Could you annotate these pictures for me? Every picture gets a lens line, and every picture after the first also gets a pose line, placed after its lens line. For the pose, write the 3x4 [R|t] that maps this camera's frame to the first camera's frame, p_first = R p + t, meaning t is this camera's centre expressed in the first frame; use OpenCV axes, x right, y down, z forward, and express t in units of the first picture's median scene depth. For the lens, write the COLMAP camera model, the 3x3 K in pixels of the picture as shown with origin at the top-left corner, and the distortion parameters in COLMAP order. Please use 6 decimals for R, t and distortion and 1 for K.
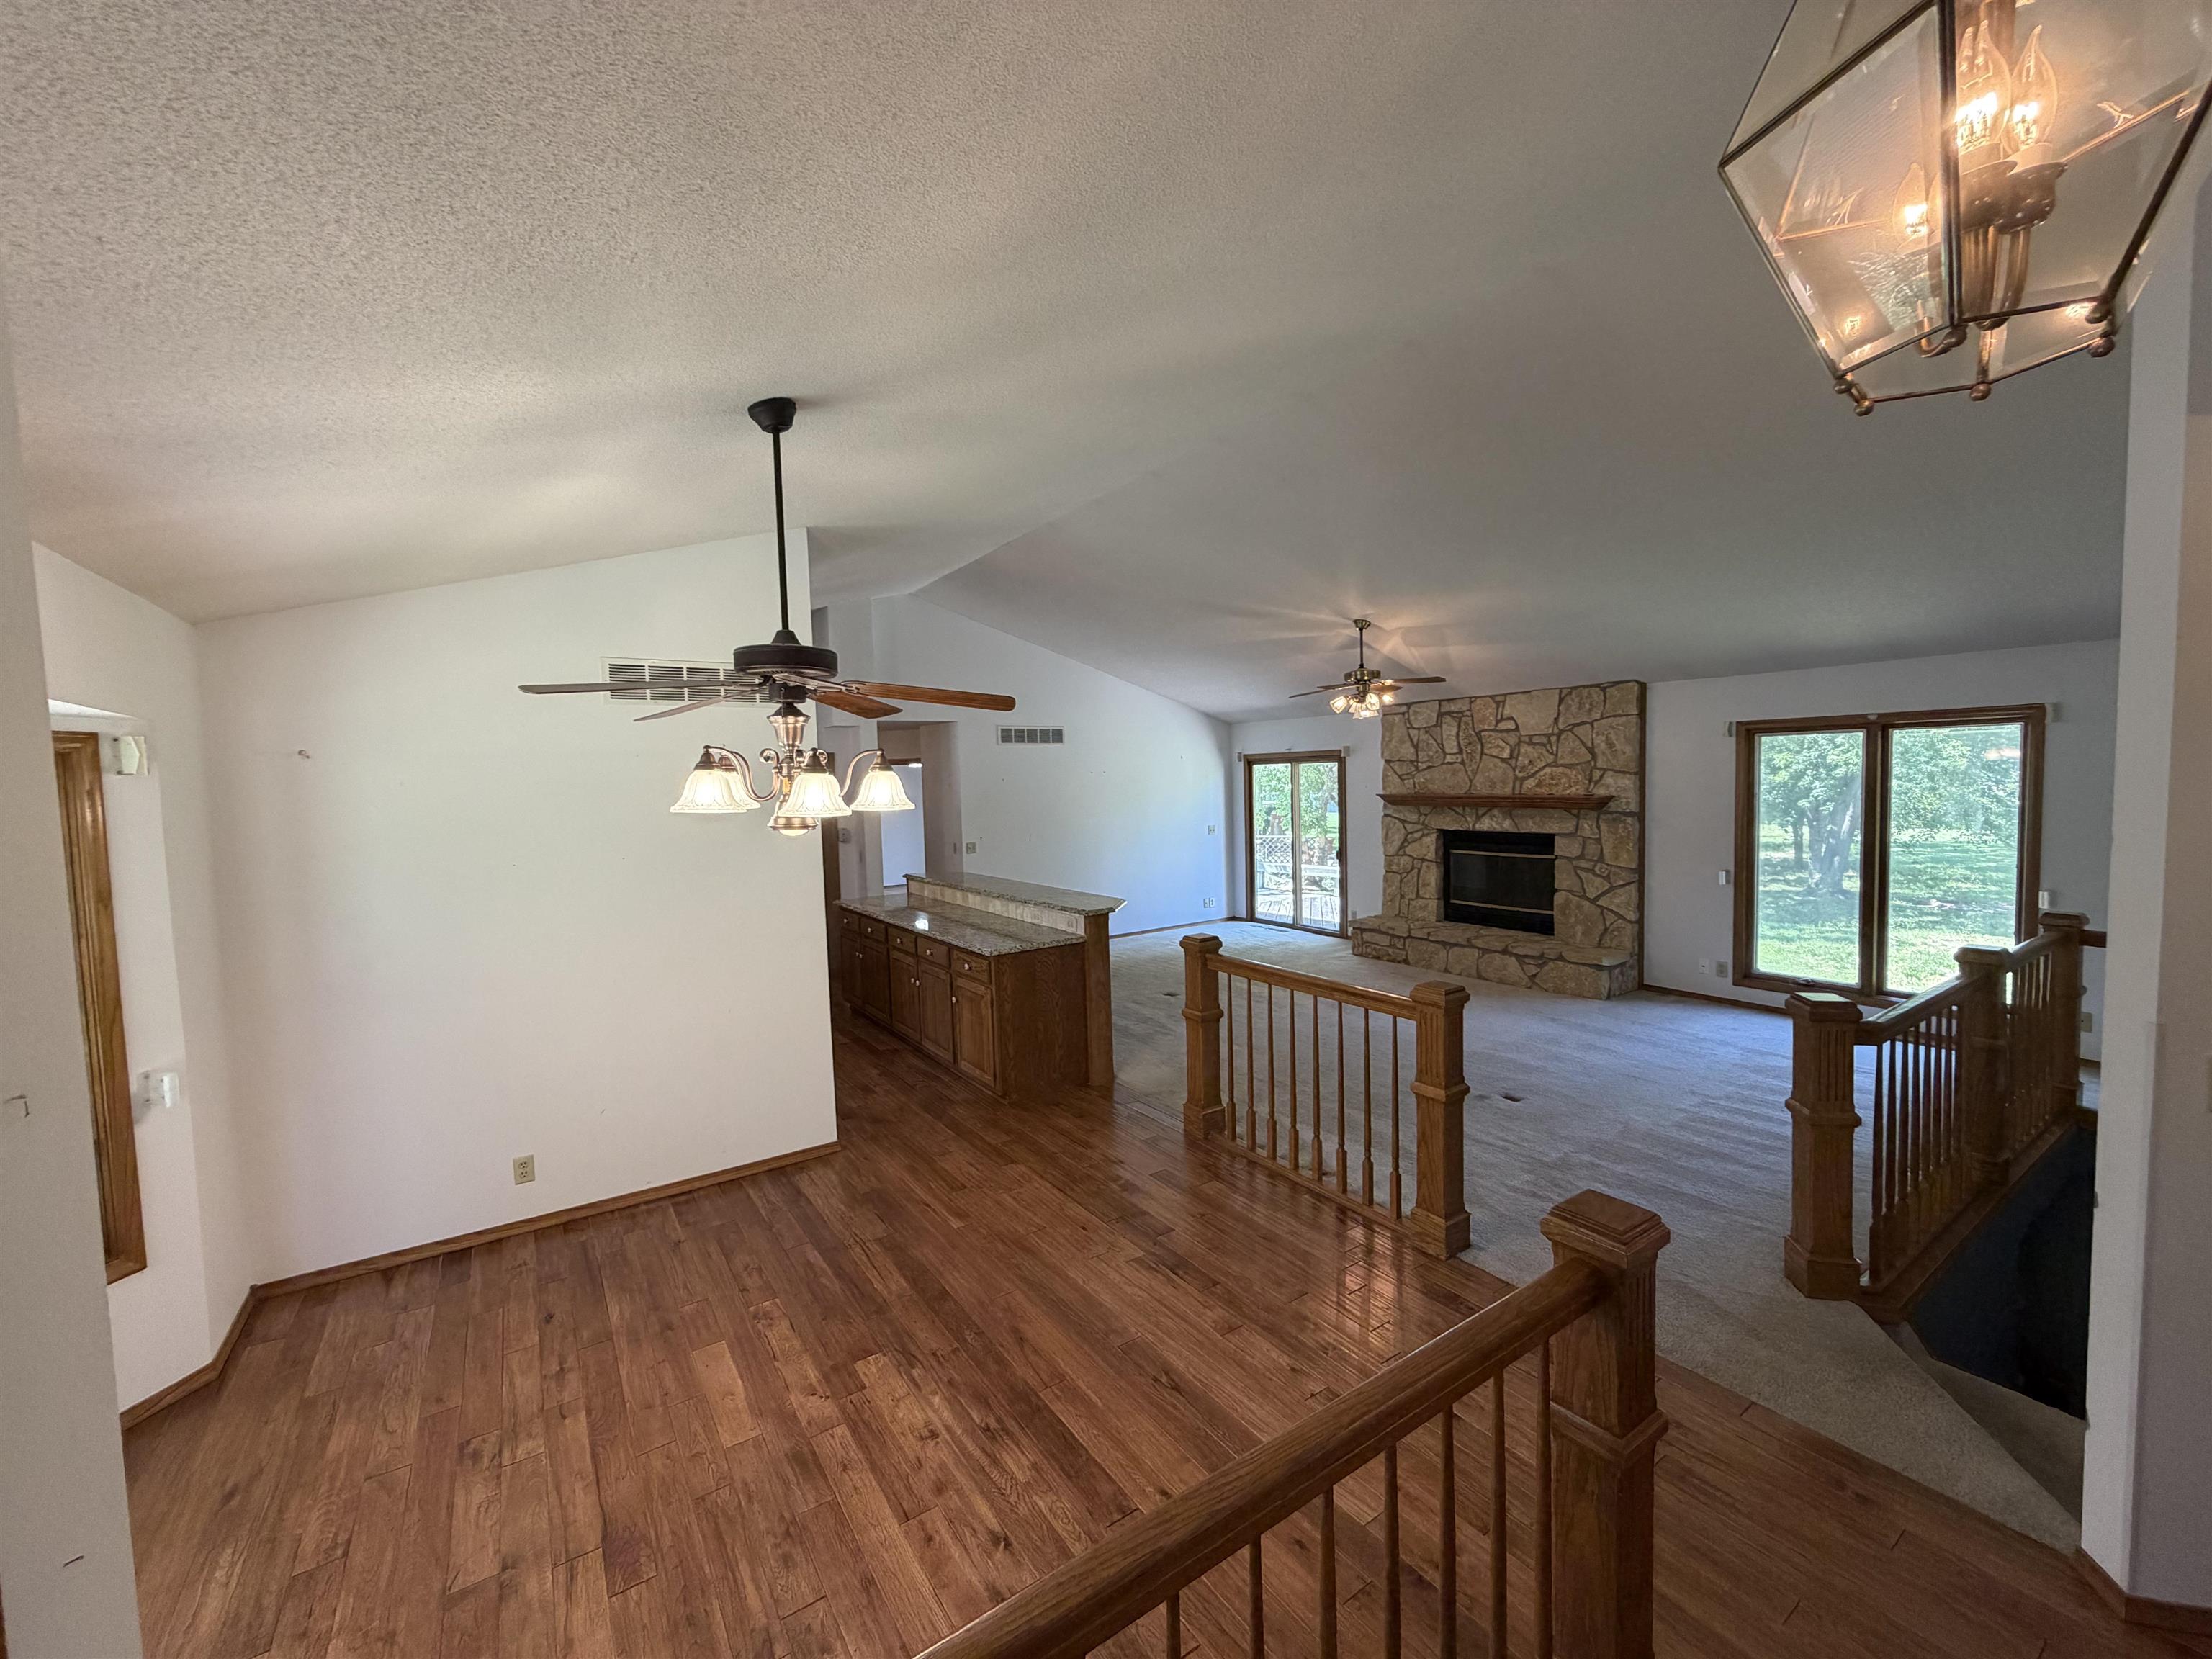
lens RADIAL K [[884.8, 0, 1100.9], [0, 884.8, 826.4], [0, 0, 1]] dist [-0.000154, -0.000679]
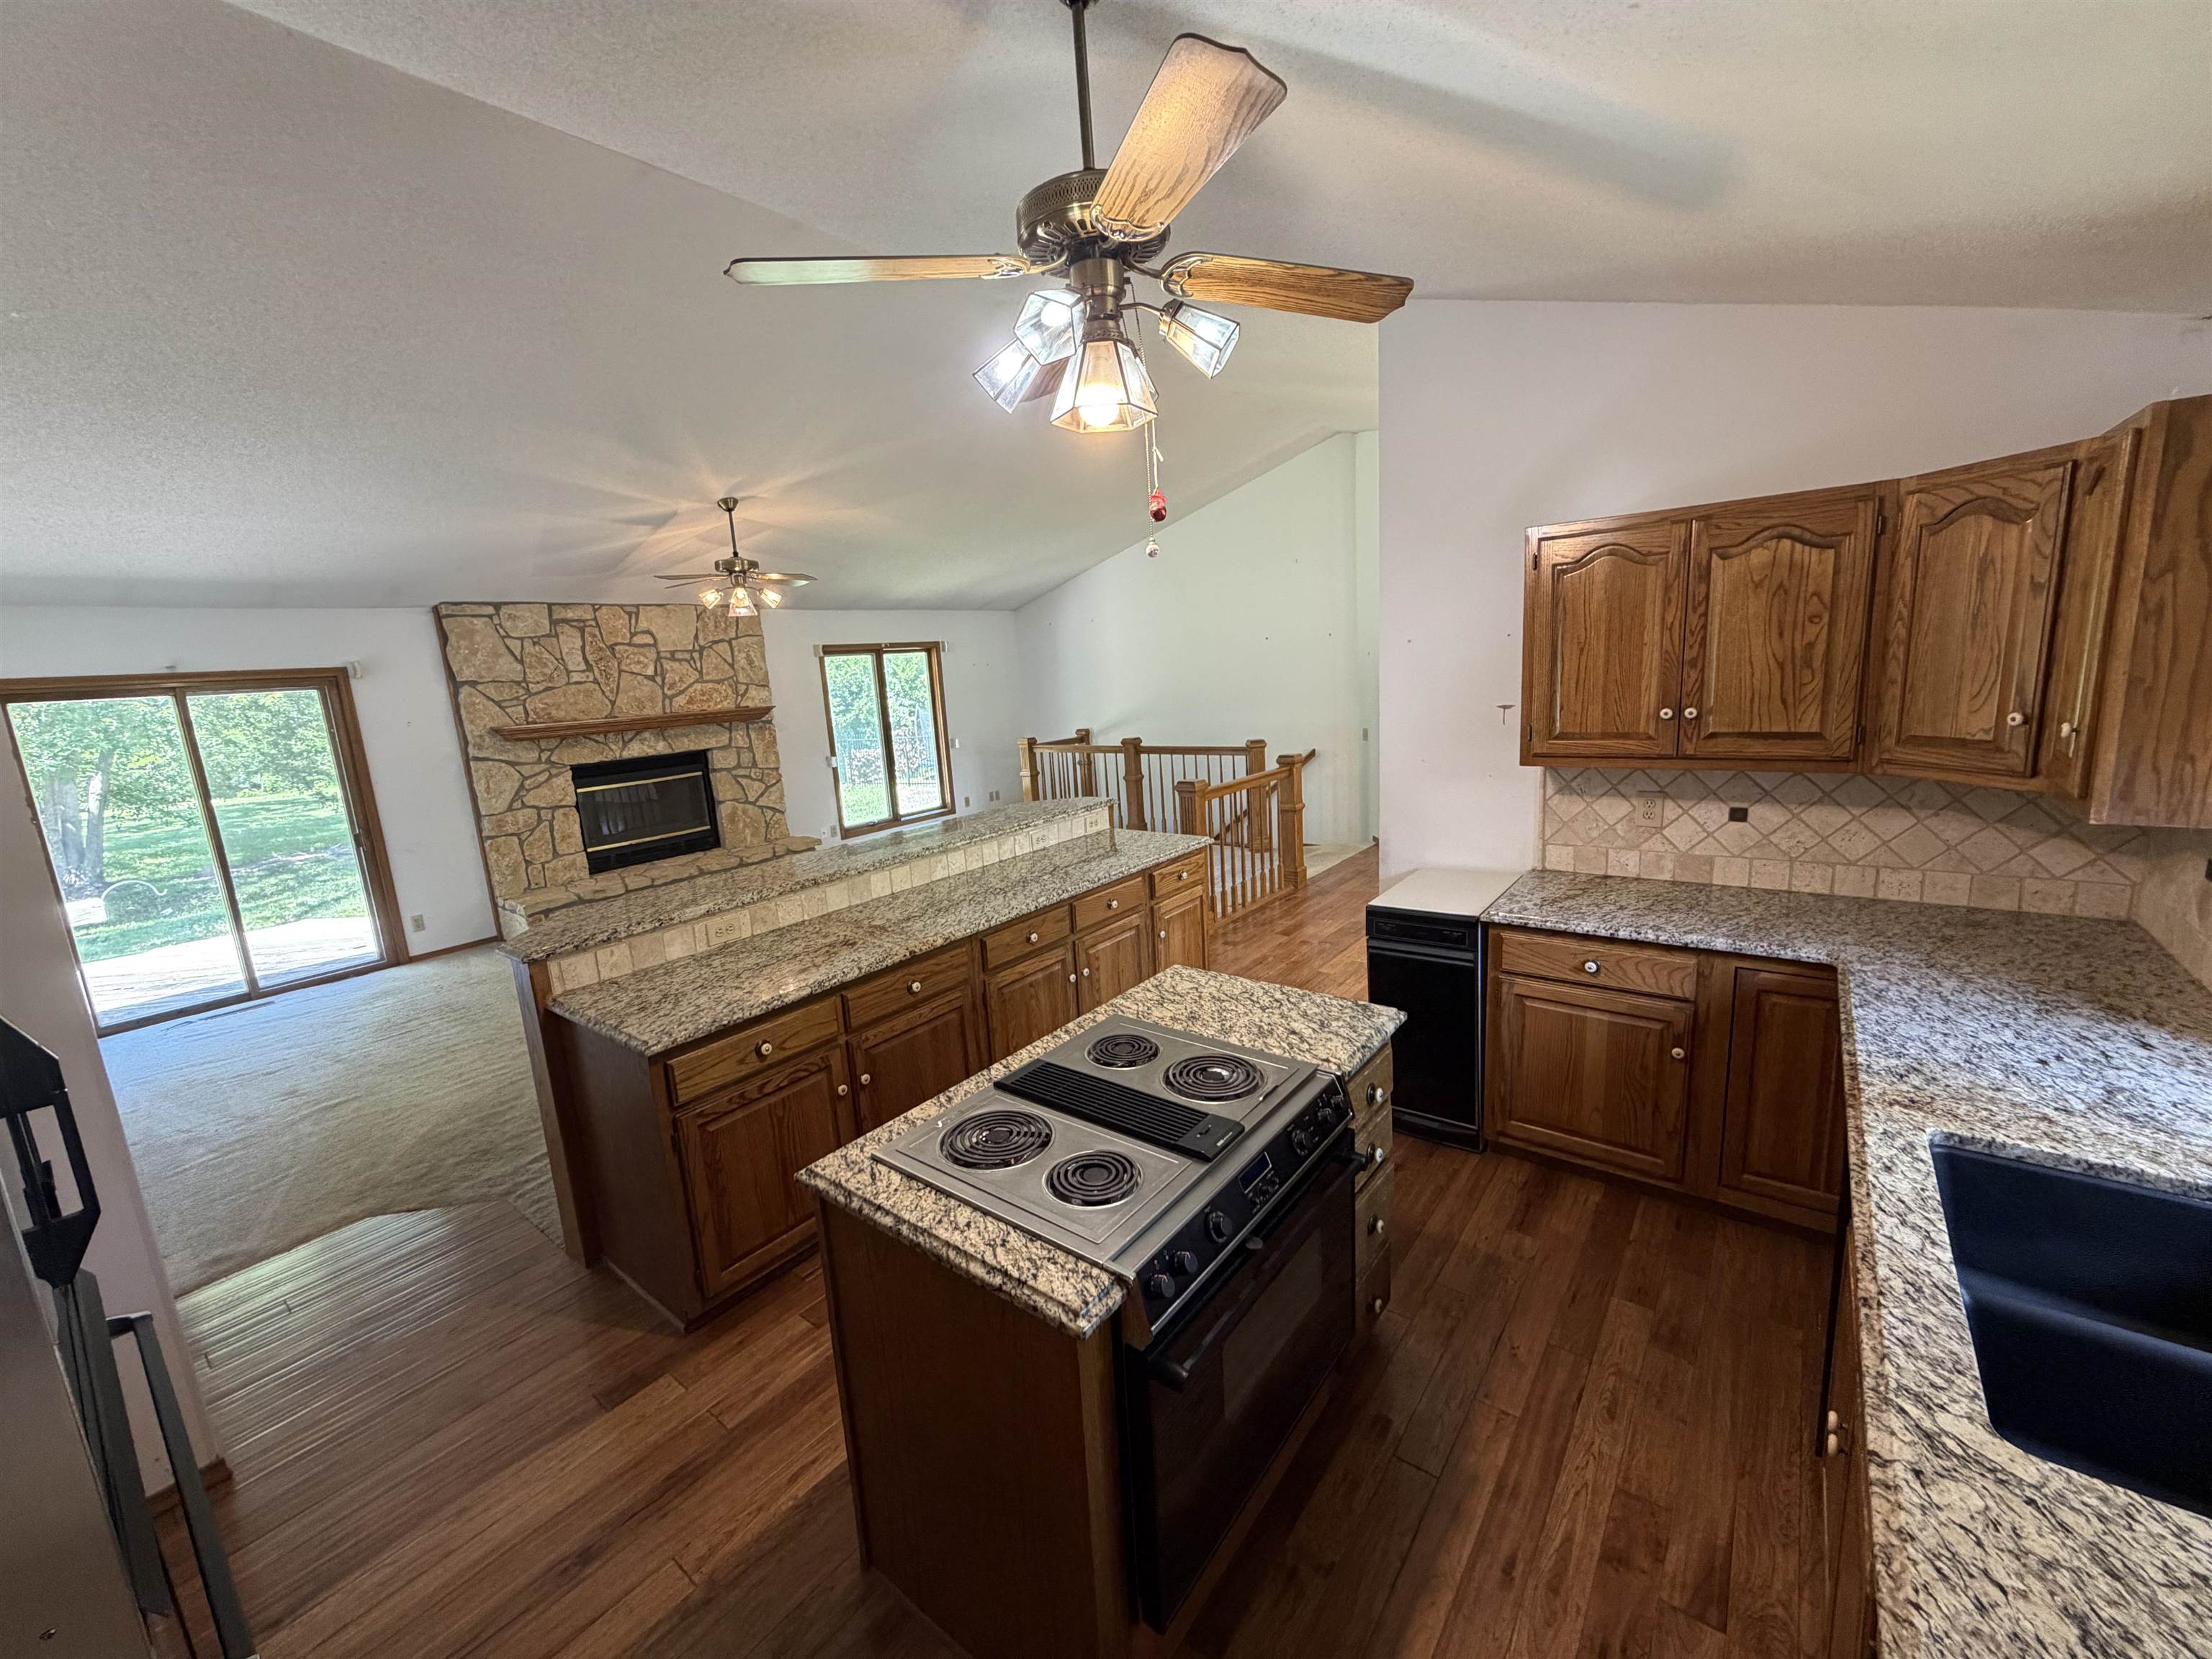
lens RADIAL K [[884.8, 0, 1101.3], [0, 884.8, 827.9], [0, 0, 1]] dist [-0.000154, -0.000679]
pose [[-0.299158, -0.128046, 0.945573, -0.589206], [0.127732, 0.976663, 0.172667, -0.020528], [-0.945616, 0.172435, -0.275820, 0.843270]]
